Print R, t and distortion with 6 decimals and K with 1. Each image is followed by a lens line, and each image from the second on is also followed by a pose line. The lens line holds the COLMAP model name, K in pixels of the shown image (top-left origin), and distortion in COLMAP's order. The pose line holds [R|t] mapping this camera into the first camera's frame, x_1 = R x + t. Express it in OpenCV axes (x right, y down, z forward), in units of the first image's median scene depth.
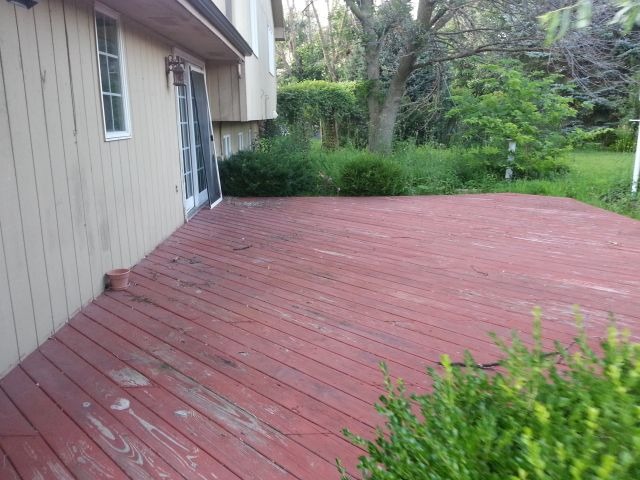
lens RADIAL K [[519.3, 0, 309.1], [0, 519.3, 239.6], [0, 0, 1]] dist [0.108969, -0.198771]
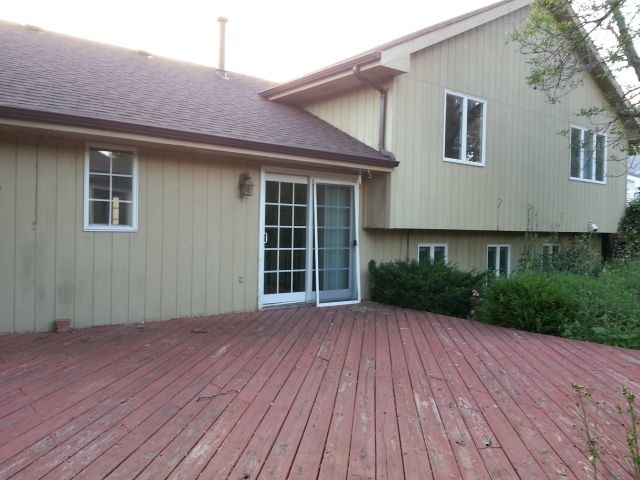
lens RADIAL K [[519.3, 0, 309.1], [0, 519.3, 239.6], [0, 0, 1]] dist [0.108969, -0.198771]
pose [[0.622311, 0.044013, -0.781531, 0.771102], [-0.209326, 0.971414, -0.111973, -0.087344], [0.754262, 0.233277, 0.613735, 0.383957]]
